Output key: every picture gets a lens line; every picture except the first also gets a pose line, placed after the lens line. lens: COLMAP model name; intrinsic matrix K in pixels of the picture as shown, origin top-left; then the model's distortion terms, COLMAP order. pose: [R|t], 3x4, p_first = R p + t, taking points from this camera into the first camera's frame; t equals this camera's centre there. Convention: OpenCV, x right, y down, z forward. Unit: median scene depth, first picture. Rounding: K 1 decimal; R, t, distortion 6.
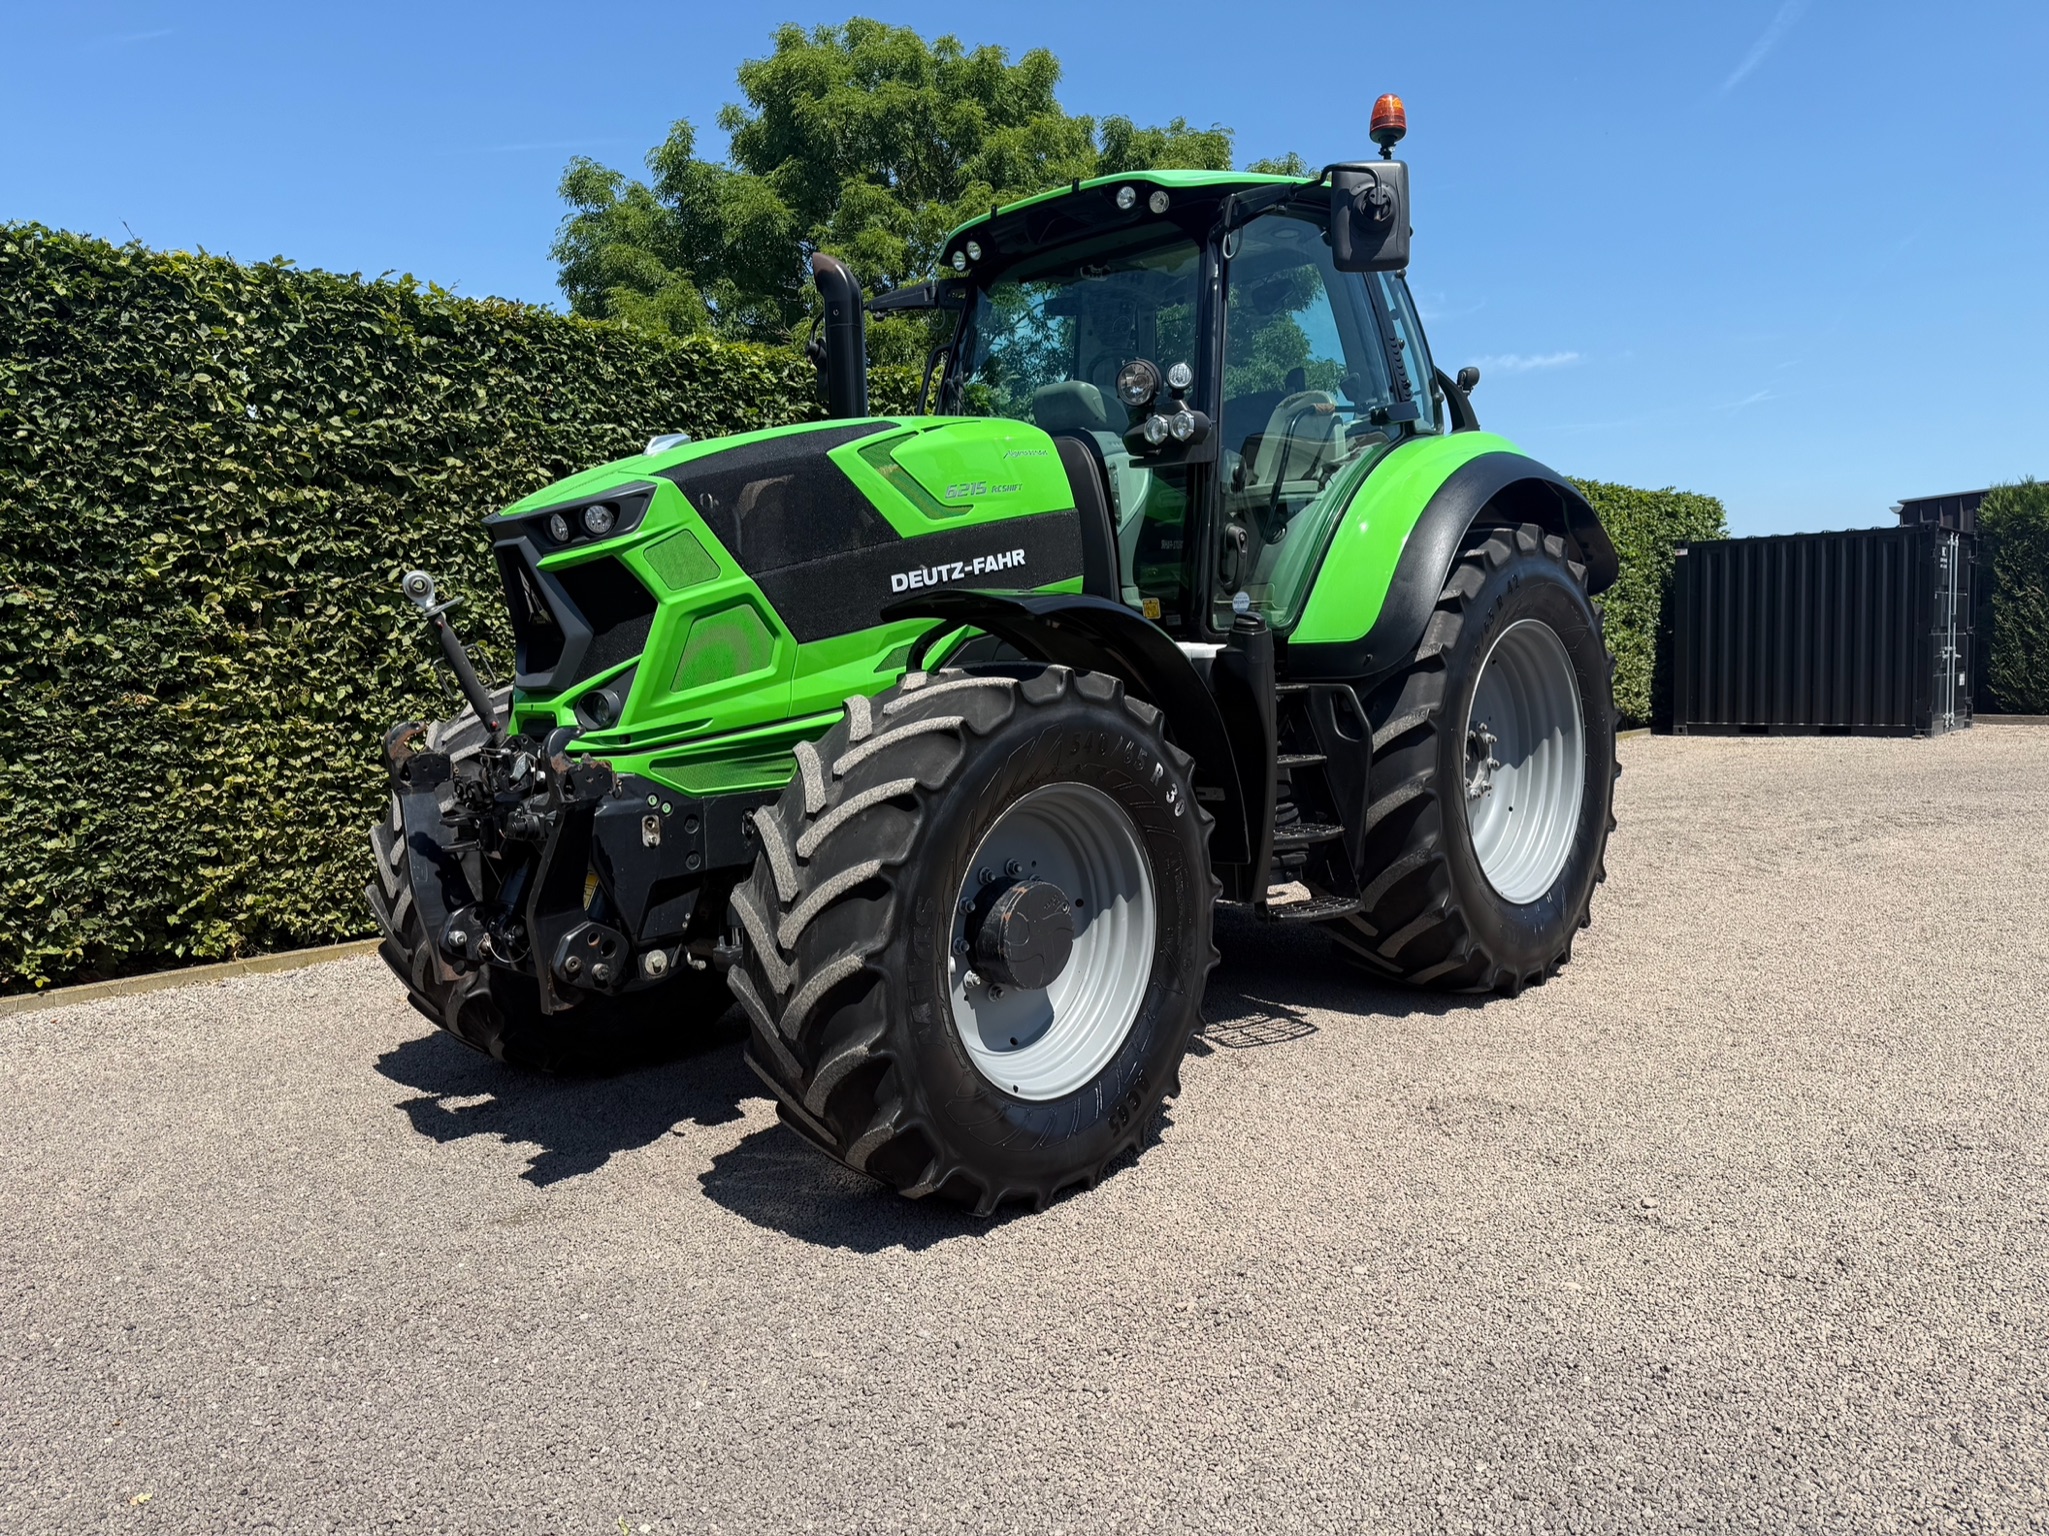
lens RADIAL K [[1438.9, 0, 1023.2], [0, 1438.9, 769.8], [0, 0, 1]] dist [0.046261, -0.055744]
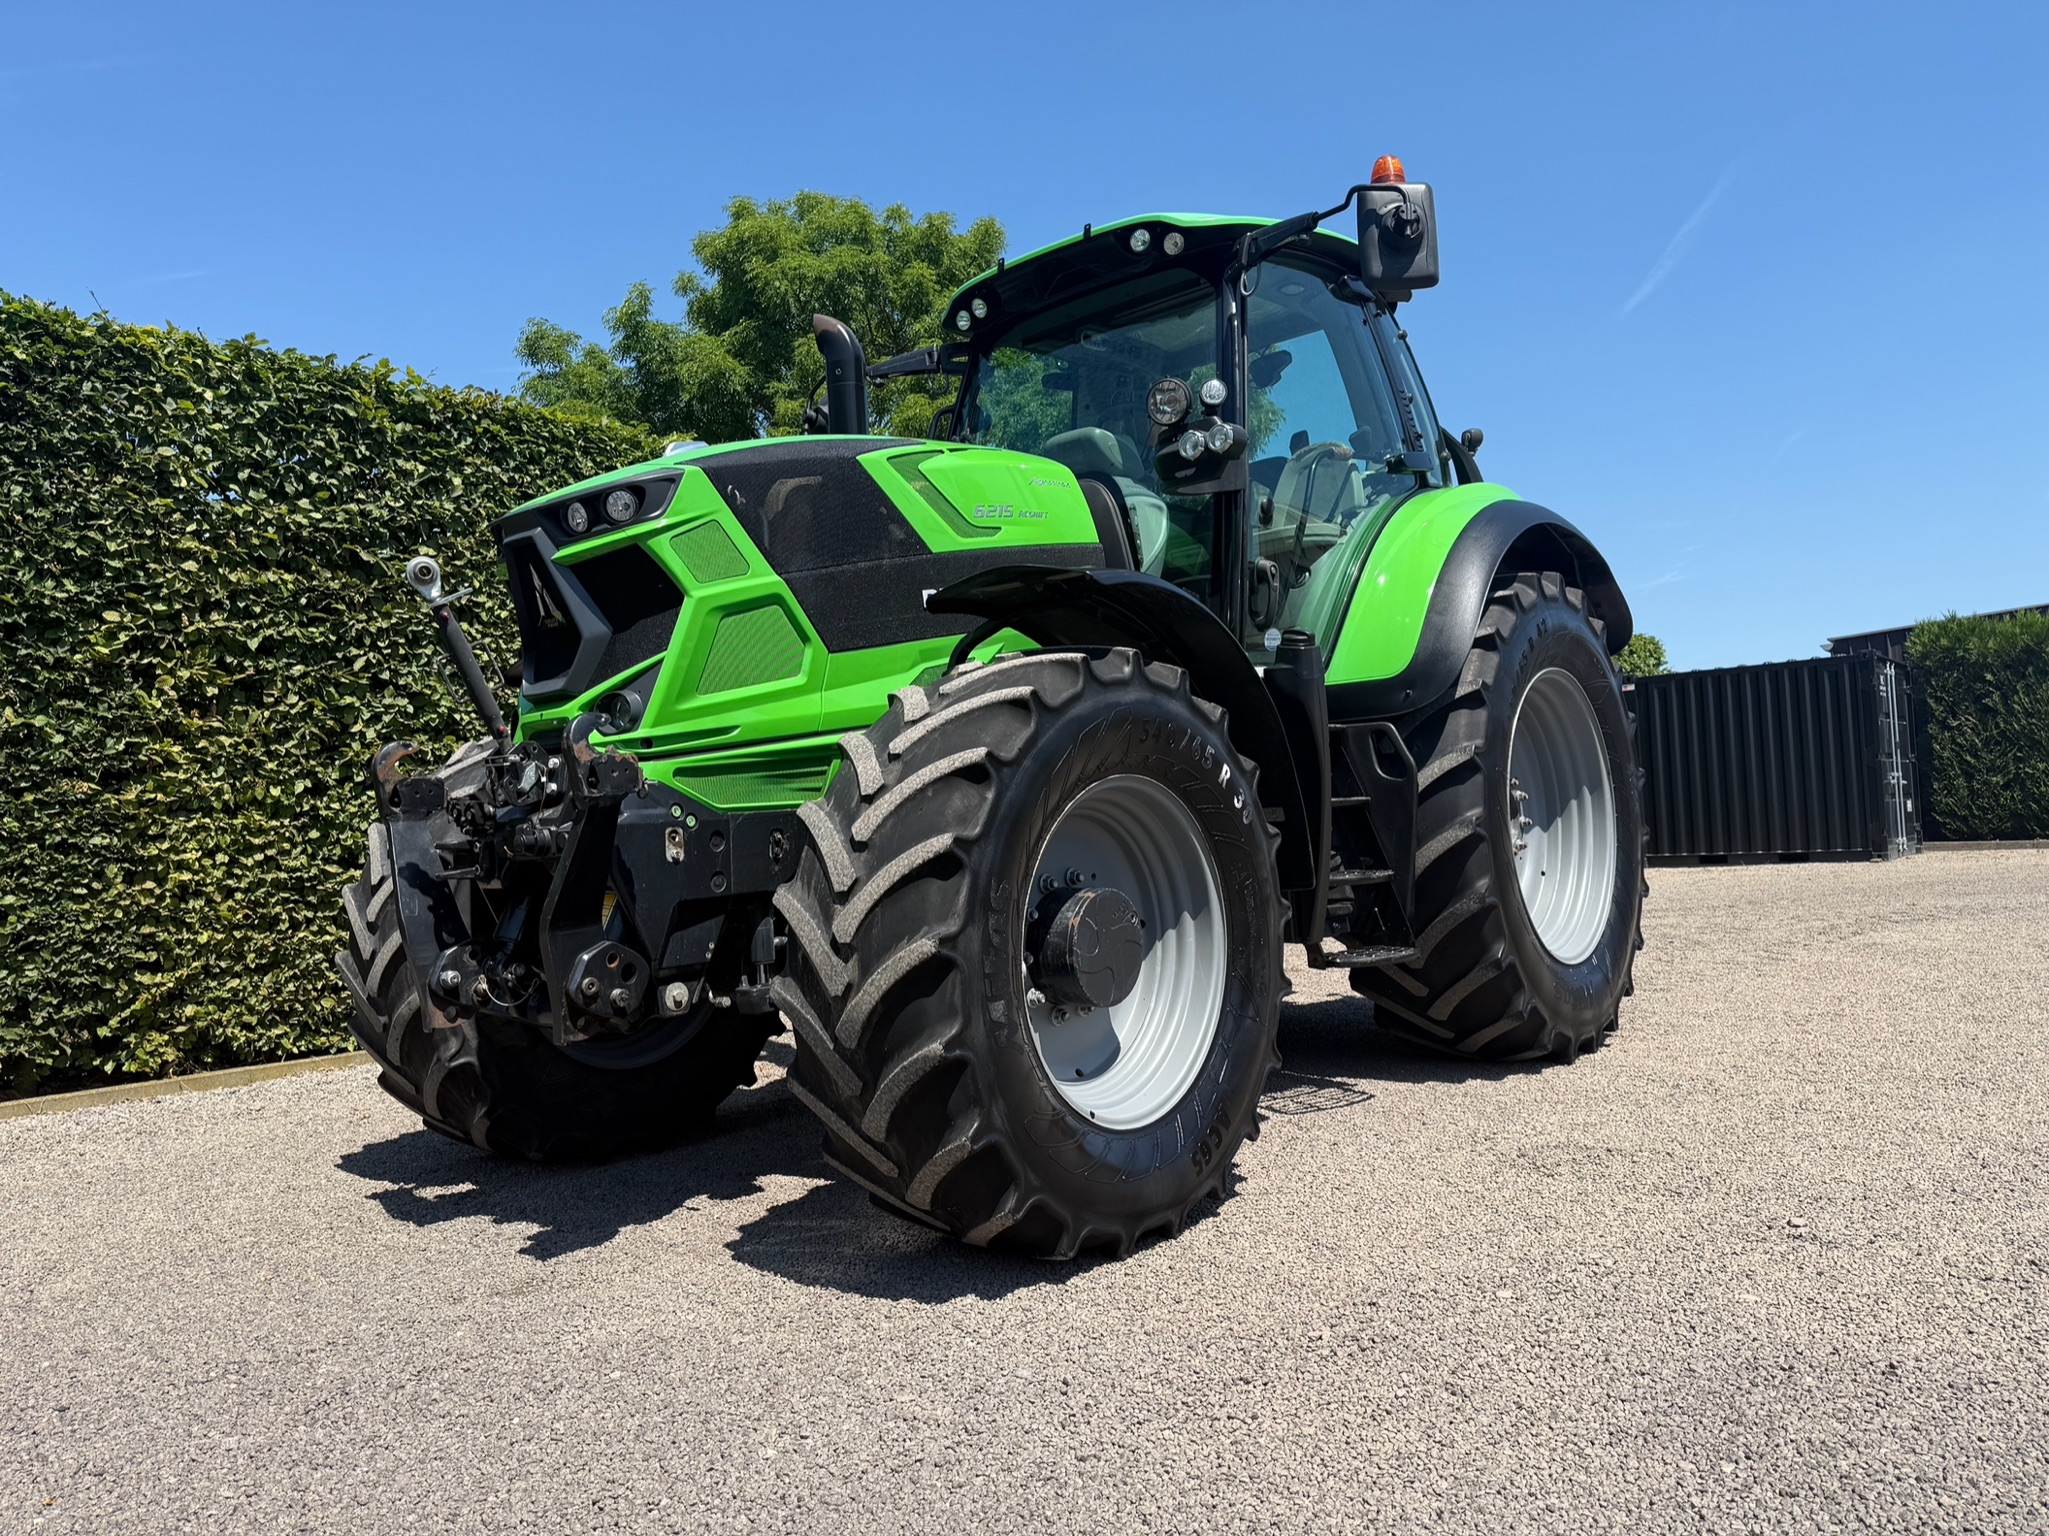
lens RADIAL K [[1438.9, 0, 1027.9], [0, 1438.9, 773.7], [0, 0, 1]] dist [0.046261, -0.055744]
pose [[0.998733, -0.019465, 0.046416, -0.047410], [0.024952, 0.992369, -0.120748, 0.068551], [-0.043712, 0.121754, 0.991597, 0.054004]]
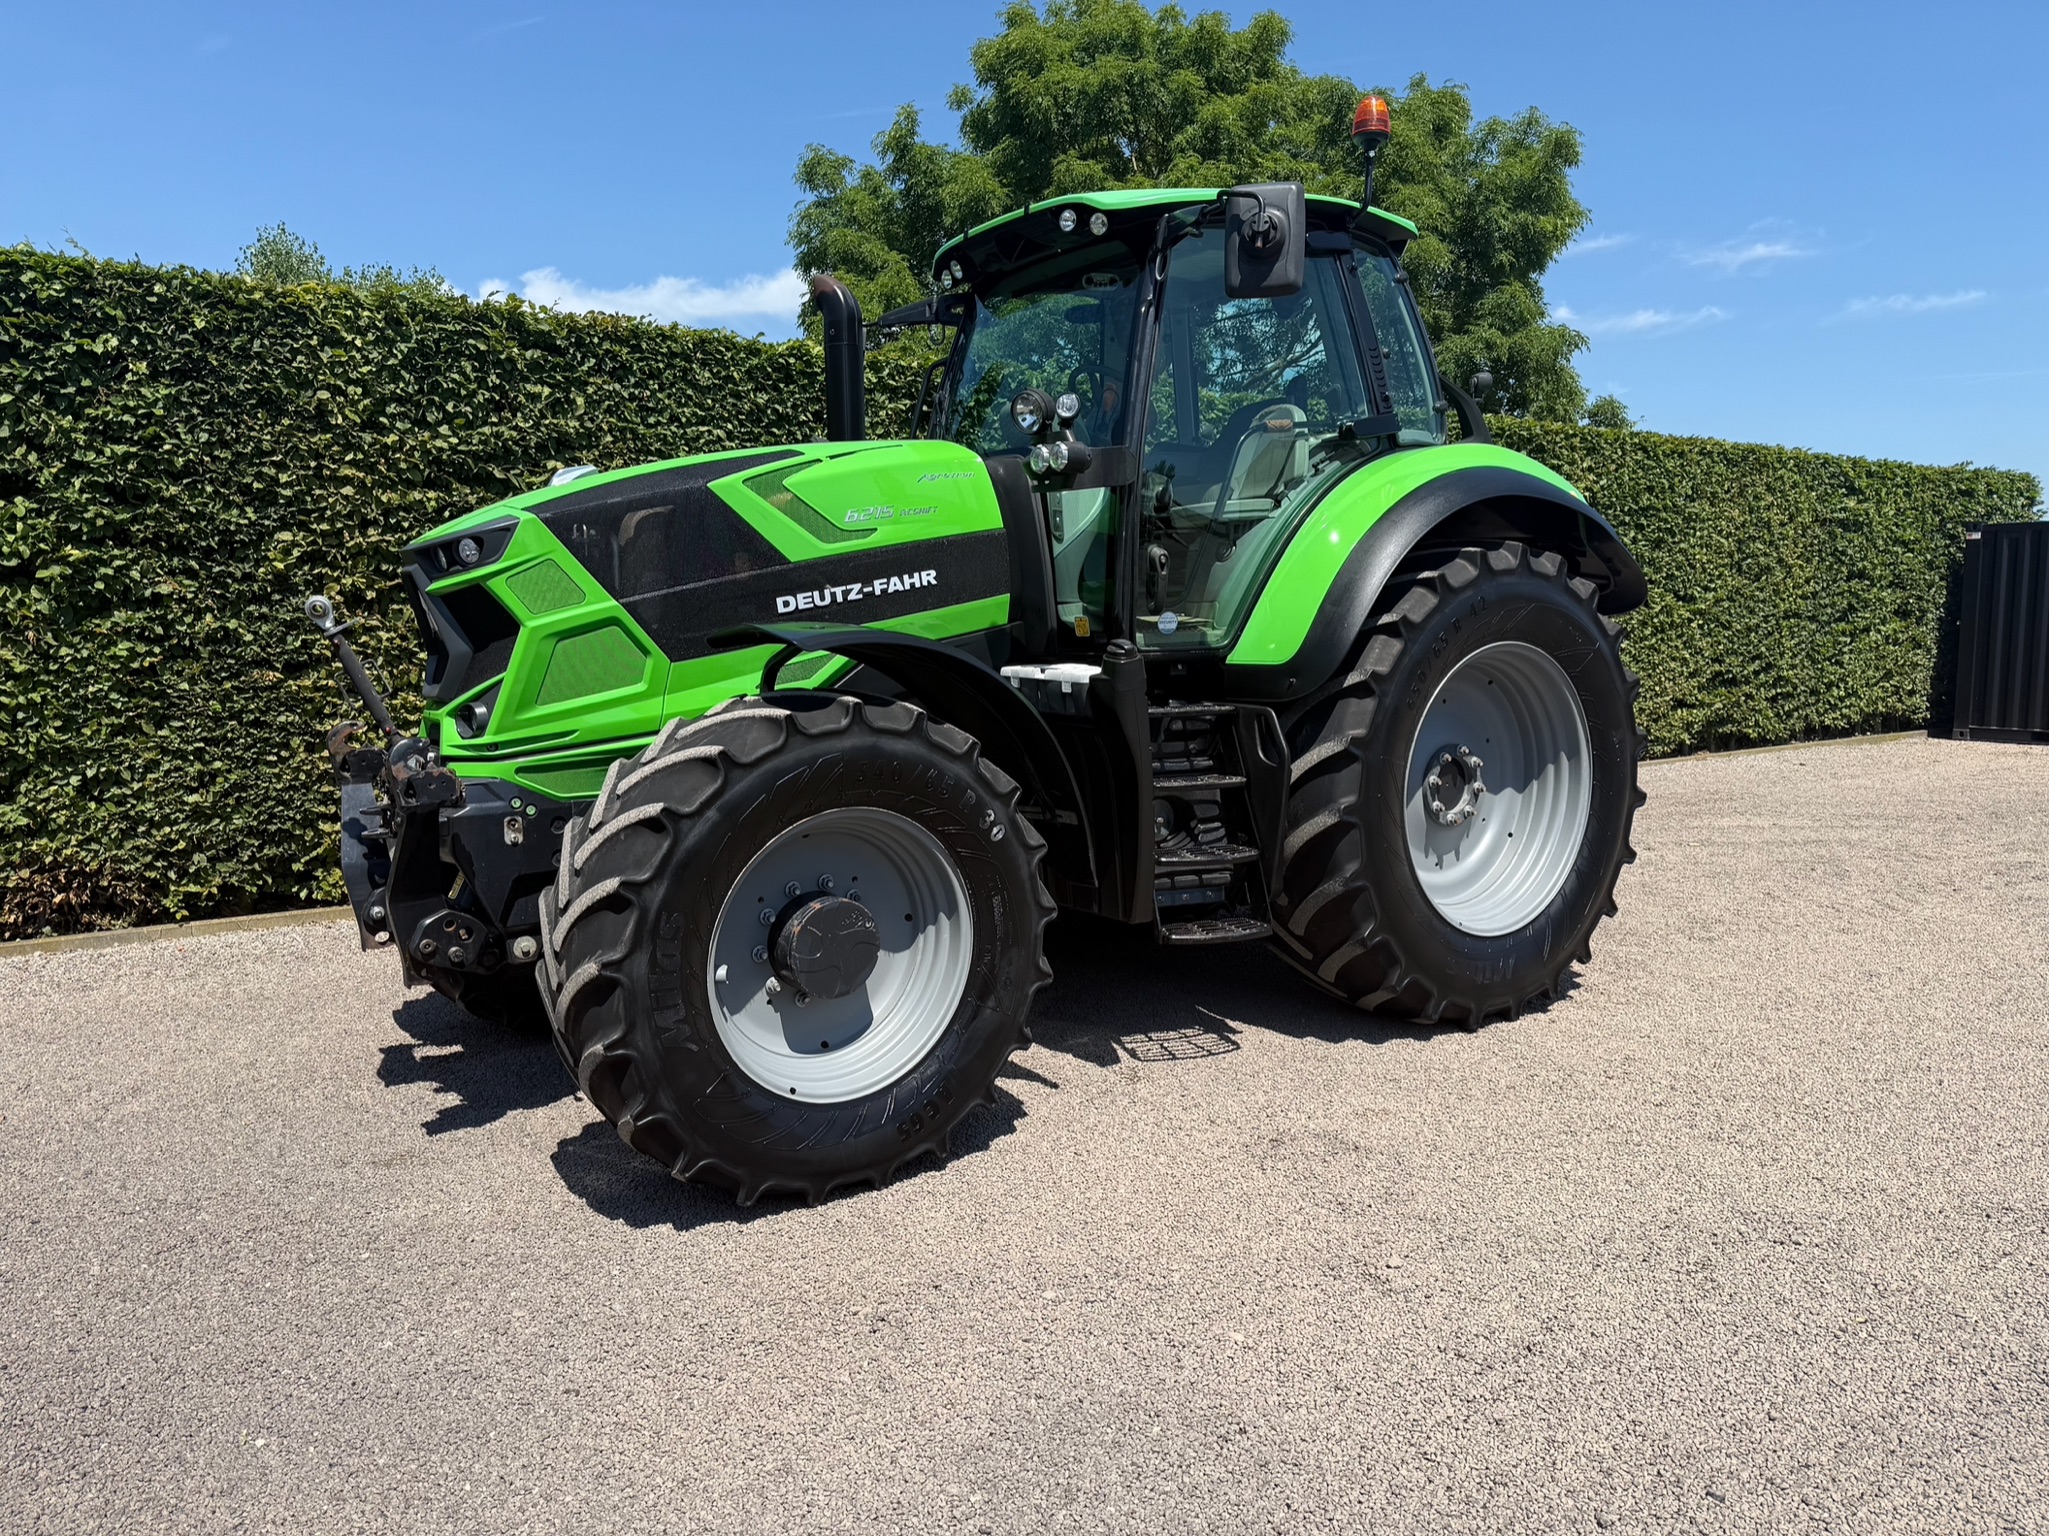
lens RADIAL K [[1438.9, 0, 1018.1], [0, 1438.9, 770.3], [0, 0, 1]] dist [0.046261, -0.055744]
pose [[0.977285, 0.045122, -0.207072, 0.213572], [-0.039321, 0.998713, 0.032048, -0.033482], [0.208251, -0.023178, 0.977801, -0.006118]]
